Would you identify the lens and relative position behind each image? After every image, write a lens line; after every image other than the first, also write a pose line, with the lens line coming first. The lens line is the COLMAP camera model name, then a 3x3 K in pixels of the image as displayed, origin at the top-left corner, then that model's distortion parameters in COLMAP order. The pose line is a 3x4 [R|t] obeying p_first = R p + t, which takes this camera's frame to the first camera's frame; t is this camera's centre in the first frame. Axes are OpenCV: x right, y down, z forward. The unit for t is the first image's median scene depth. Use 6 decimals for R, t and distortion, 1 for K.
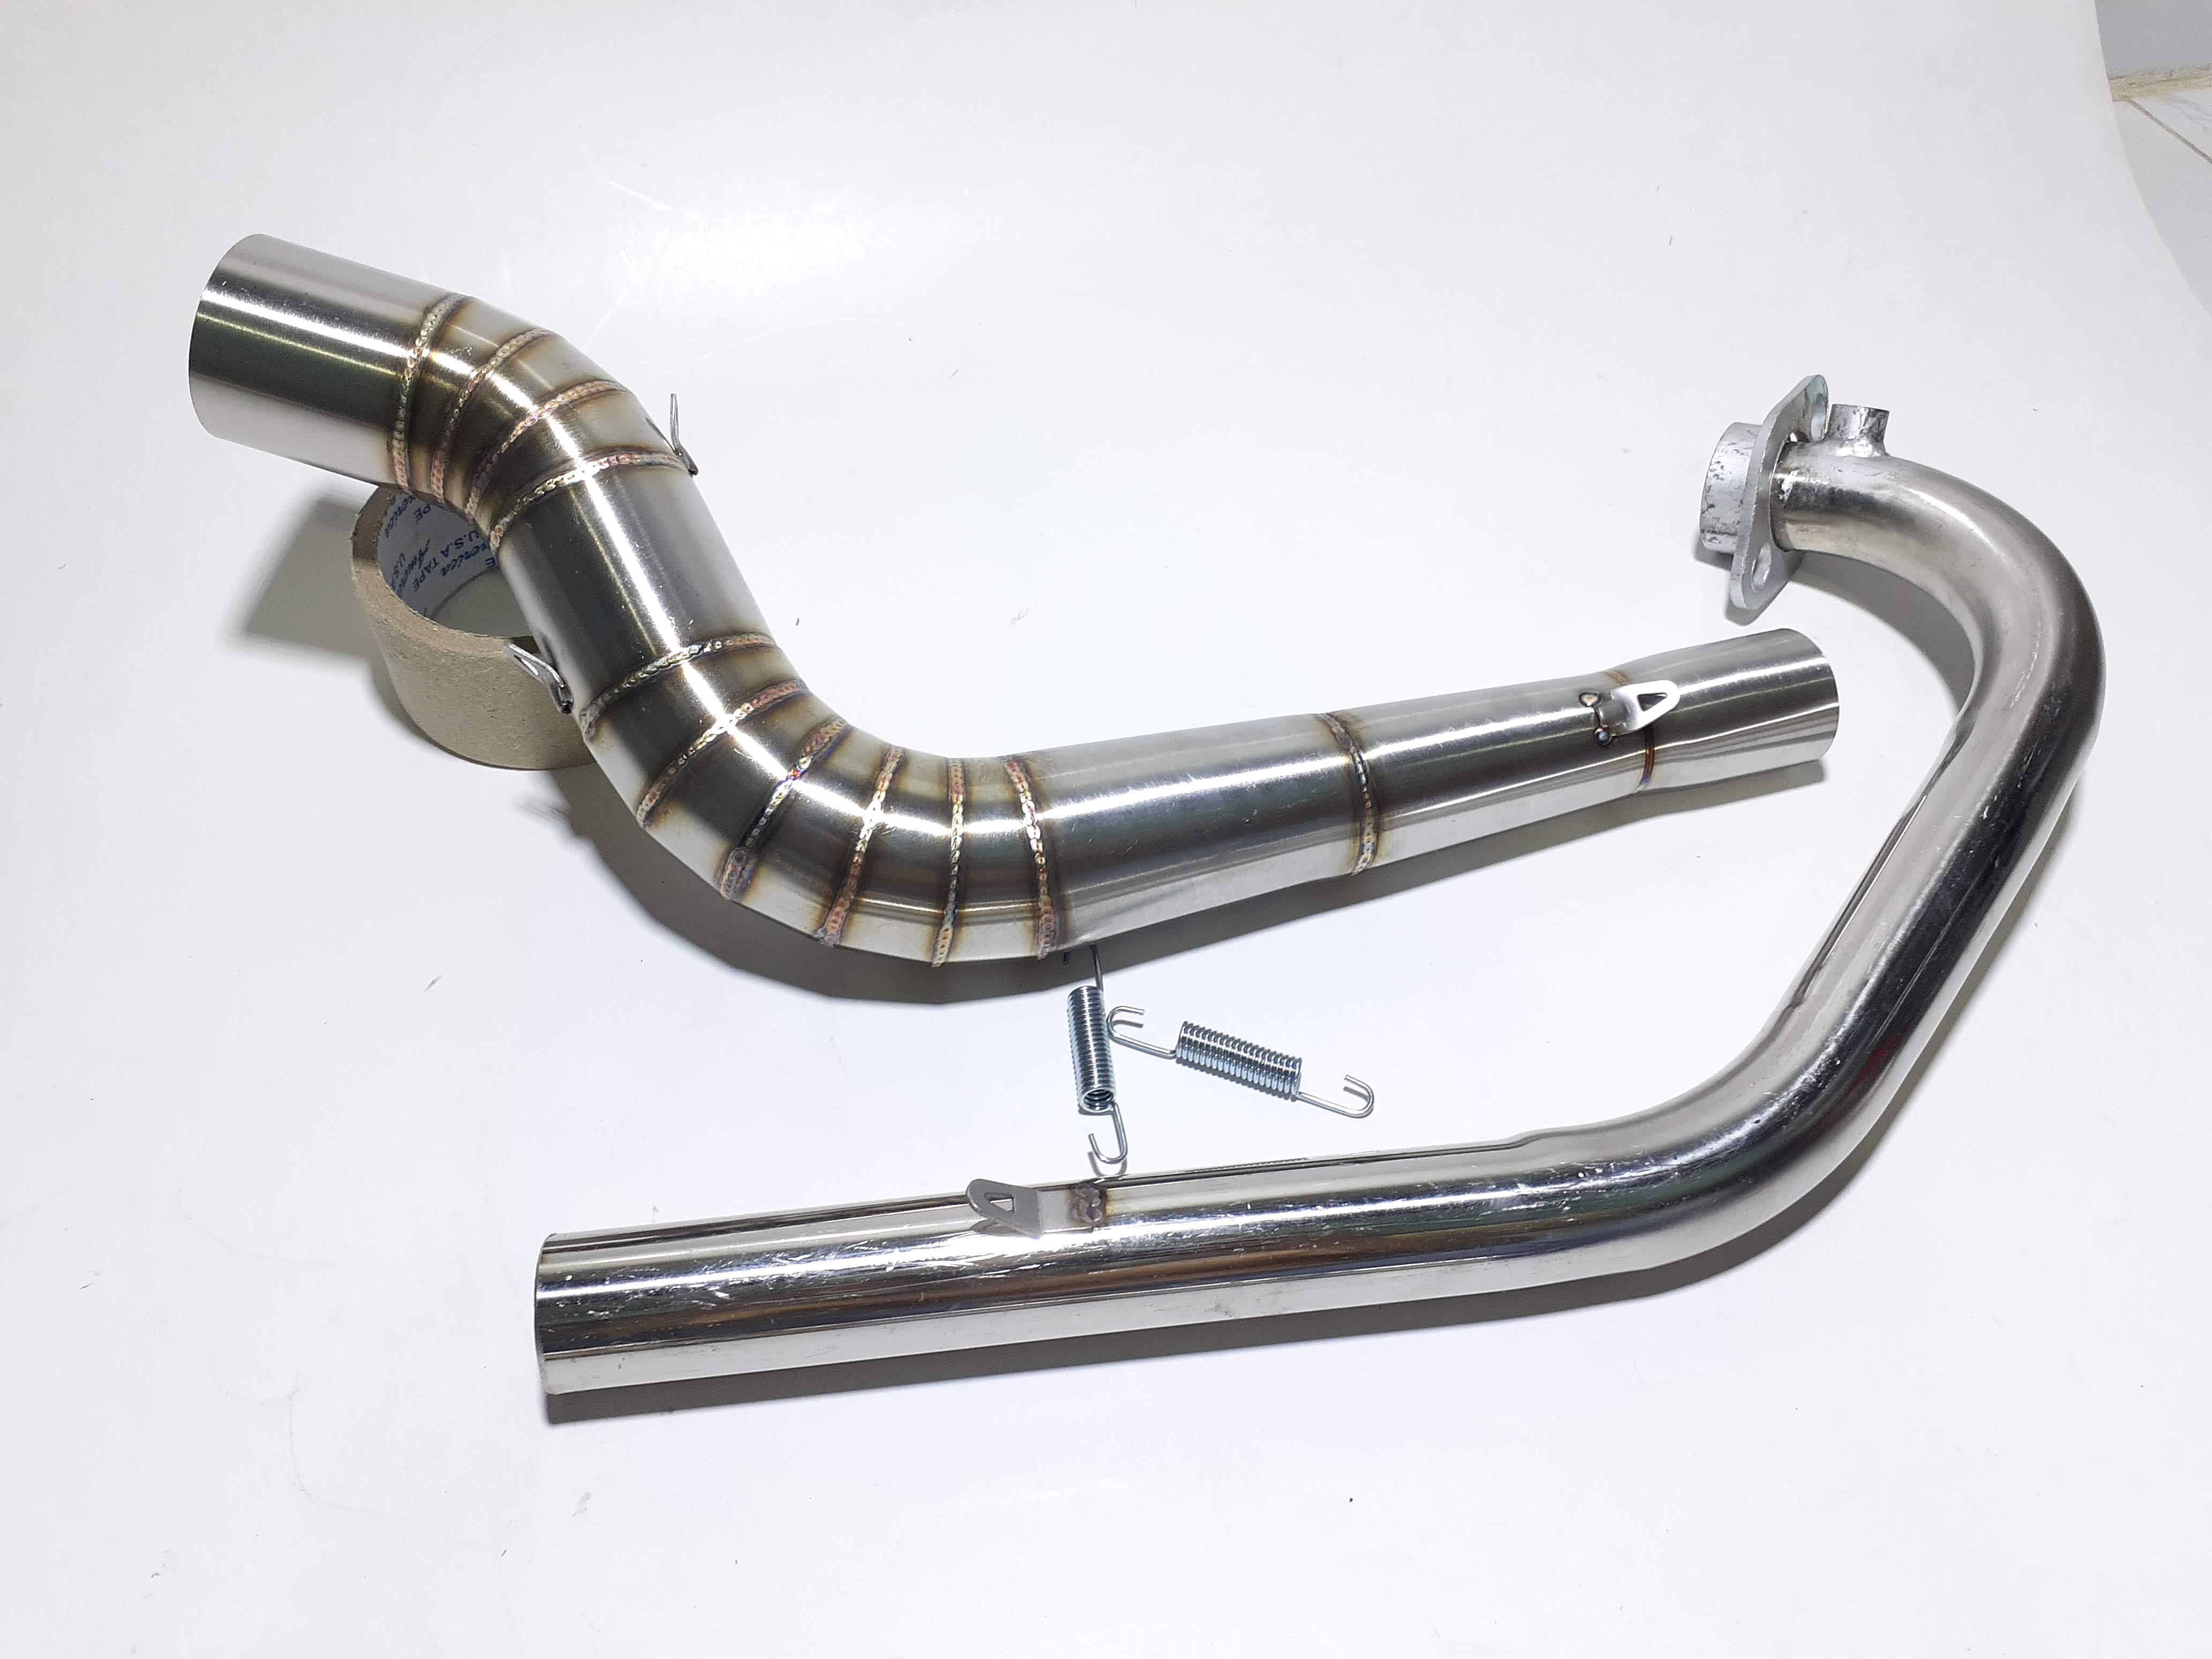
lens RADIAL K [[1733.3, 0, 1070.5], [0, 1733.3, 817.2], [0, 0, 1]] dist [0.006520, -0.006057]
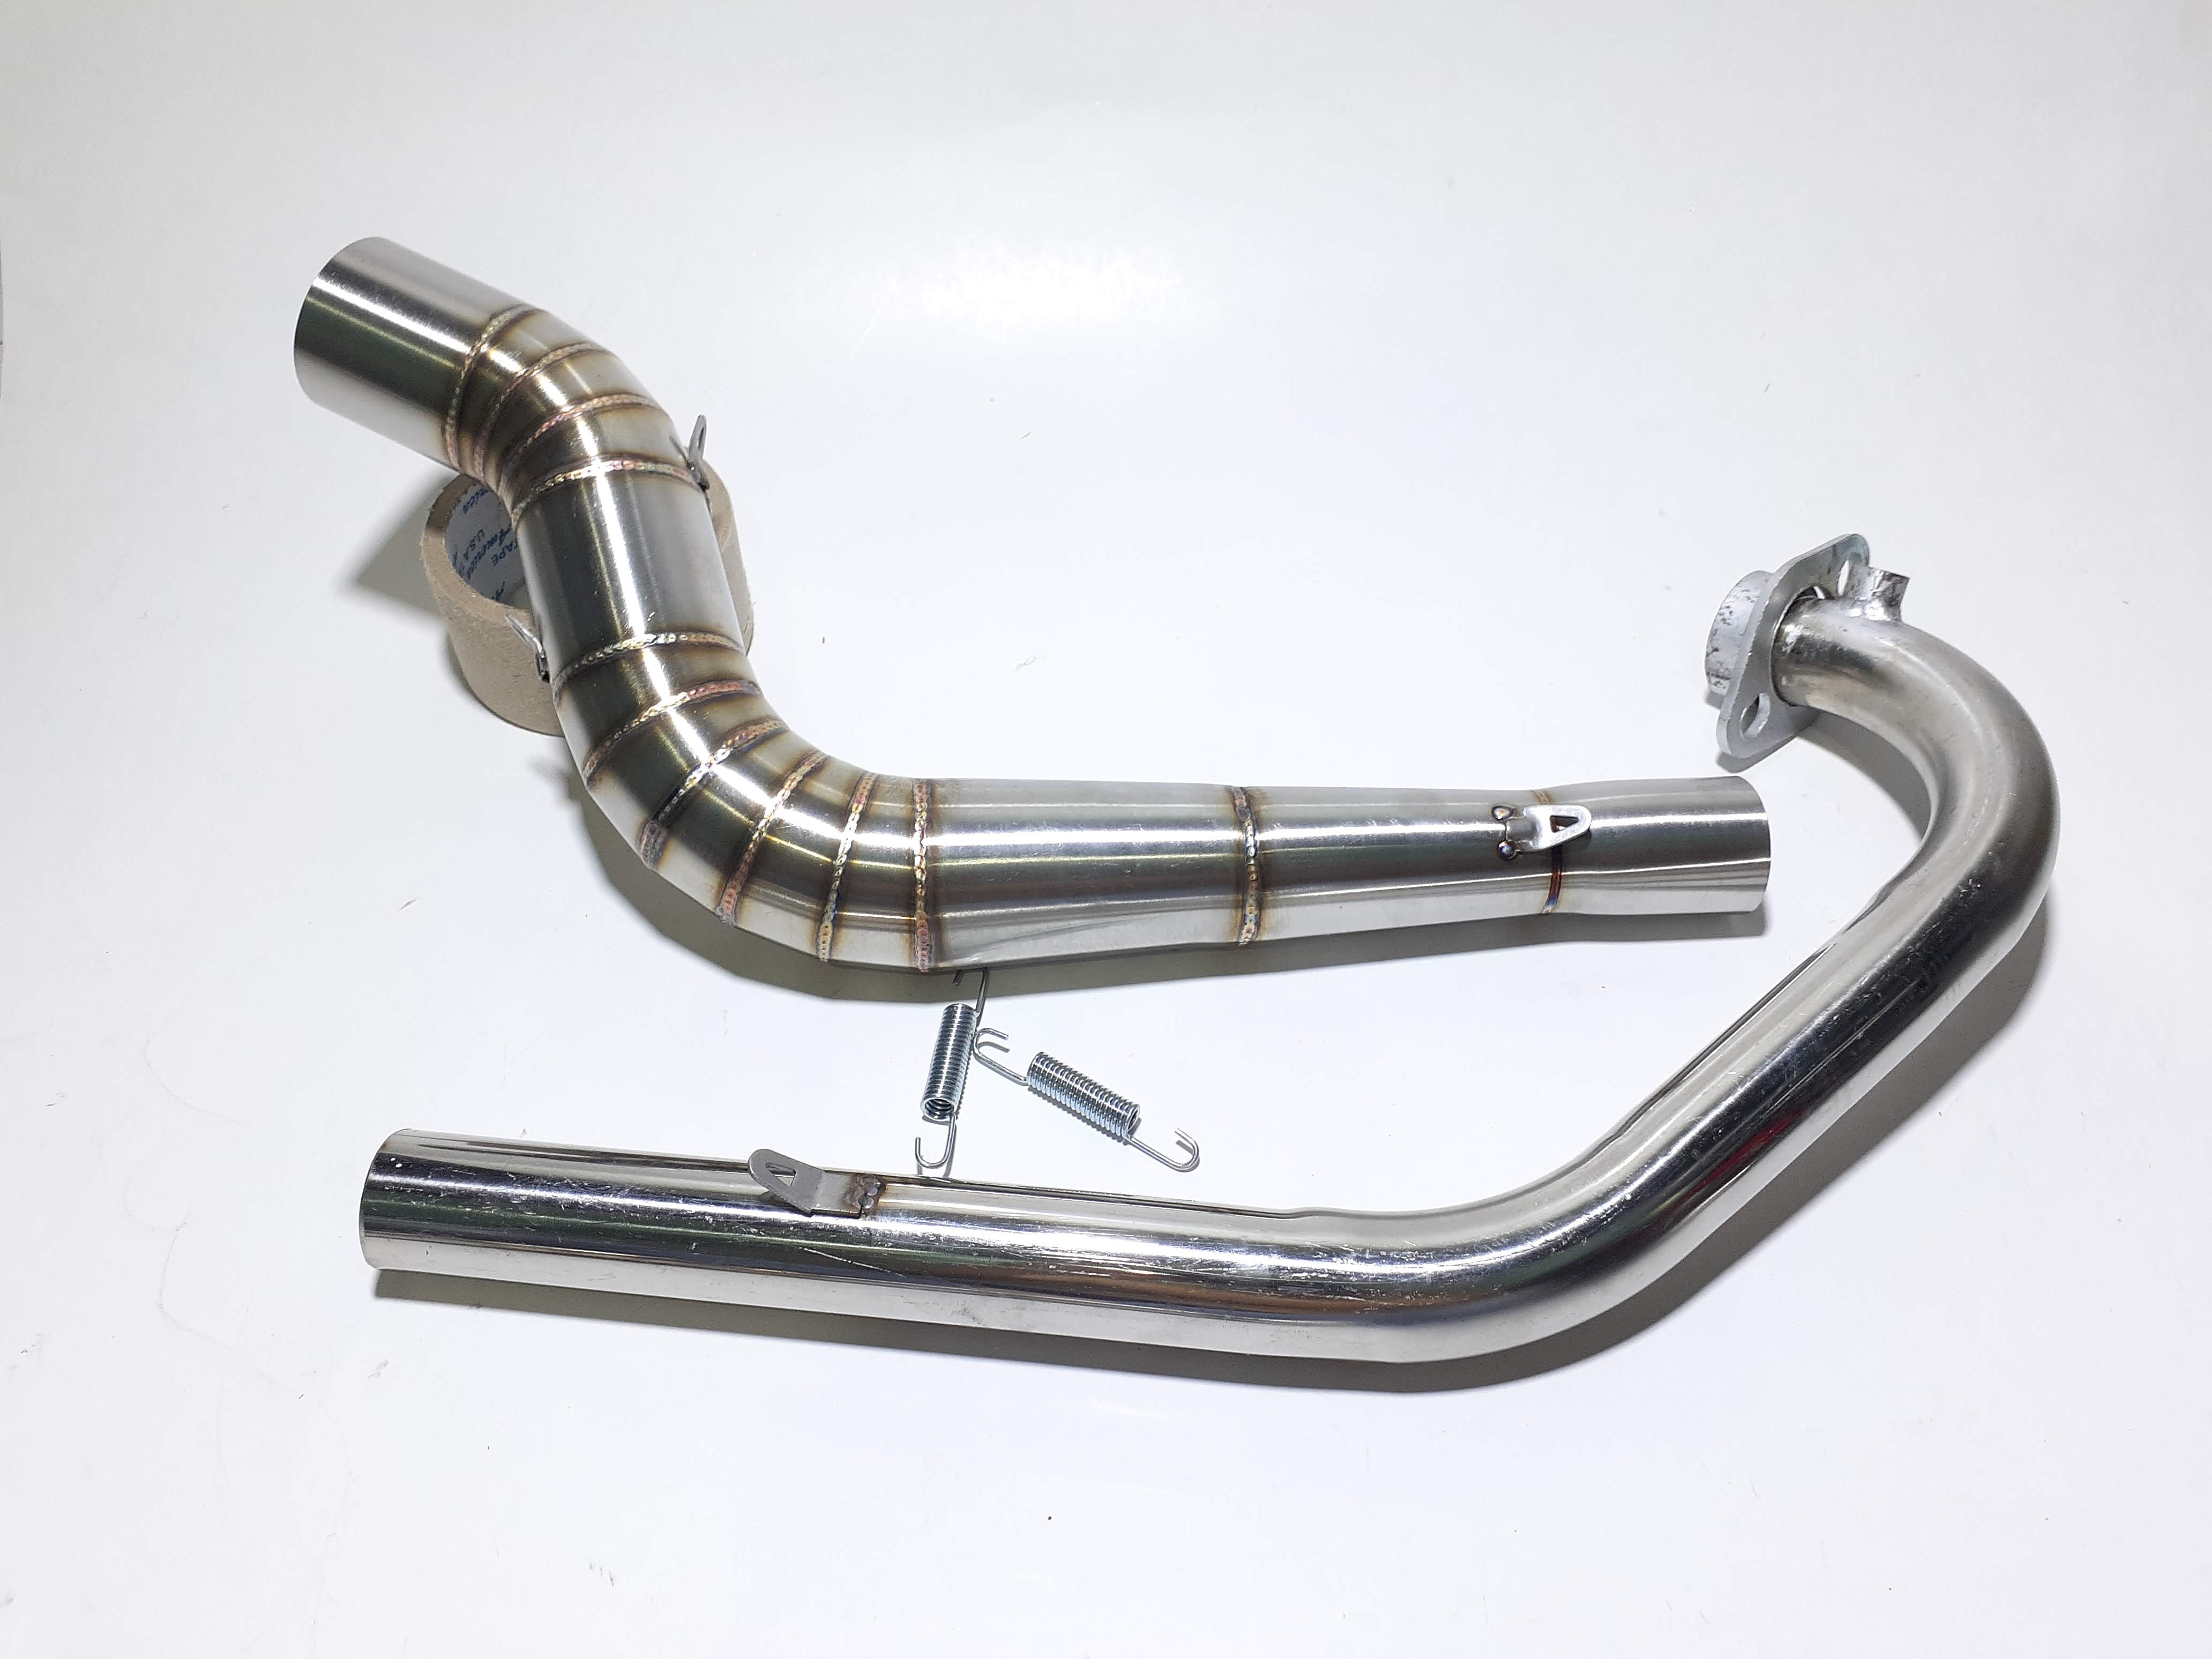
lens RADIAL K [[1732.2, 0, 1106.0], [0, 1732.2, 829.5], [0, 0, 1]] dist [0.005075, -0.003129]
pose [[0.973800, 0.152779, -0.168443, 0.261728], [-0.159713, 0.986757, -0.028335, 0.007864], [0.161884, 0.054495, 0.985304, -0.036451]]
